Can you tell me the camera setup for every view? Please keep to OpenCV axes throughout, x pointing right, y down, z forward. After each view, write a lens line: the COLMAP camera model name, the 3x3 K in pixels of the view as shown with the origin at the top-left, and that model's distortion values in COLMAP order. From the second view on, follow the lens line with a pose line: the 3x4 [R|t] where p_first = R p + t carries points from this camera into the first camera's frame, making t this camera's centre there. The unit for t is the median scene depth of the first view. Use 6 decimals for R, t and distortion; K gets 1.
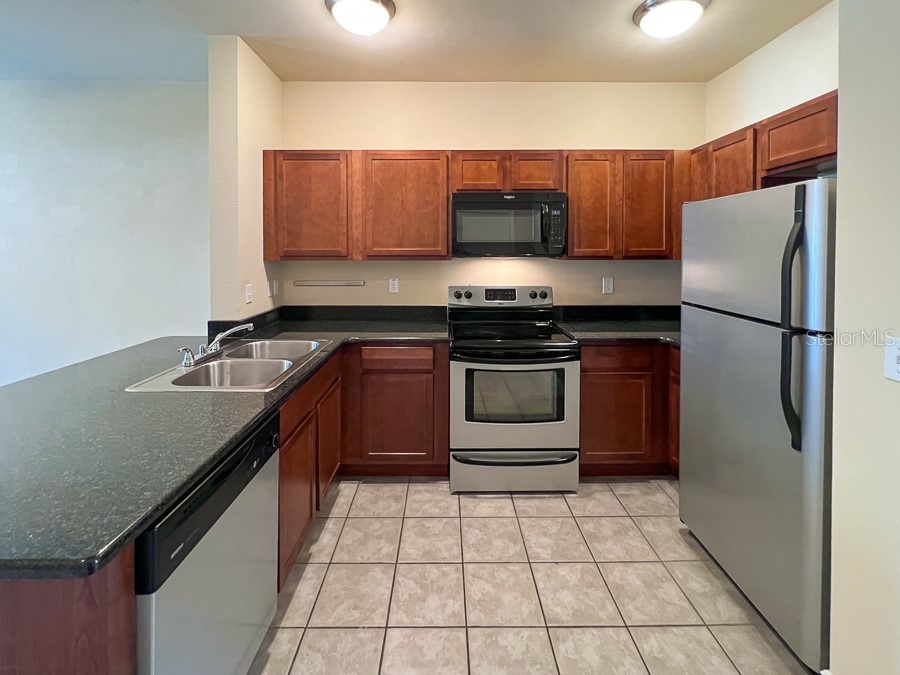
lens RADIAL K [[385.8, 0, 475.9], [0, 385.8, 288.0], [0, 0, 1]] dist [-0.002950, -0.000003]
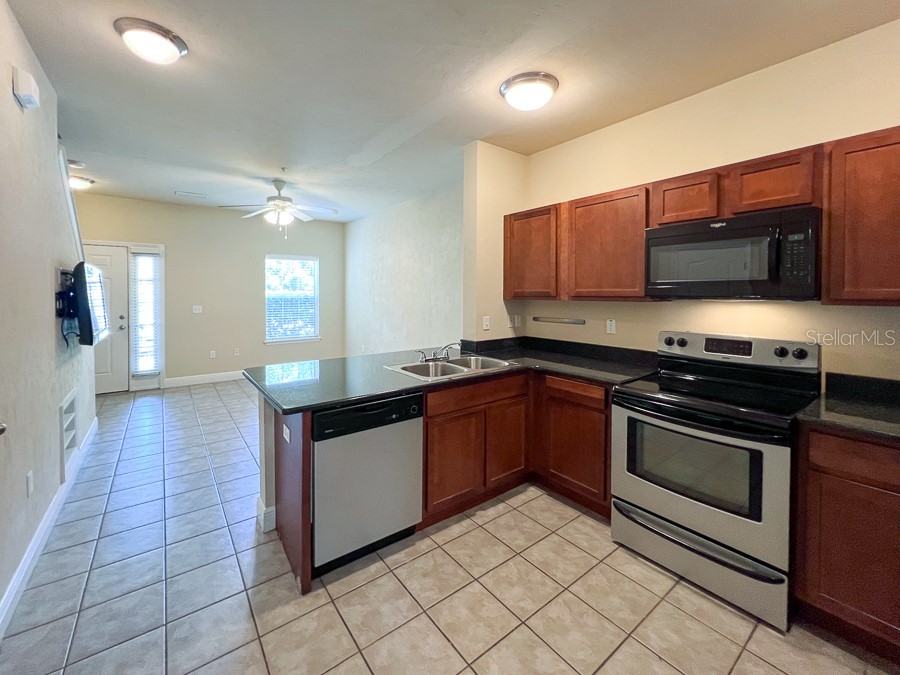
lens RADIAL K [[385.8, 0, 458.1], [0, 385.8, 336.9], [0, 0, 1]] dist [-0.002950, -0.000003]
pose [[0.595631, 0.090468, -0.798148, 0.432849], [-0.076075, 0.995525, 0.056068, -0.005750], [0.799648, 0.027323, 0.599847, 0.087207]]
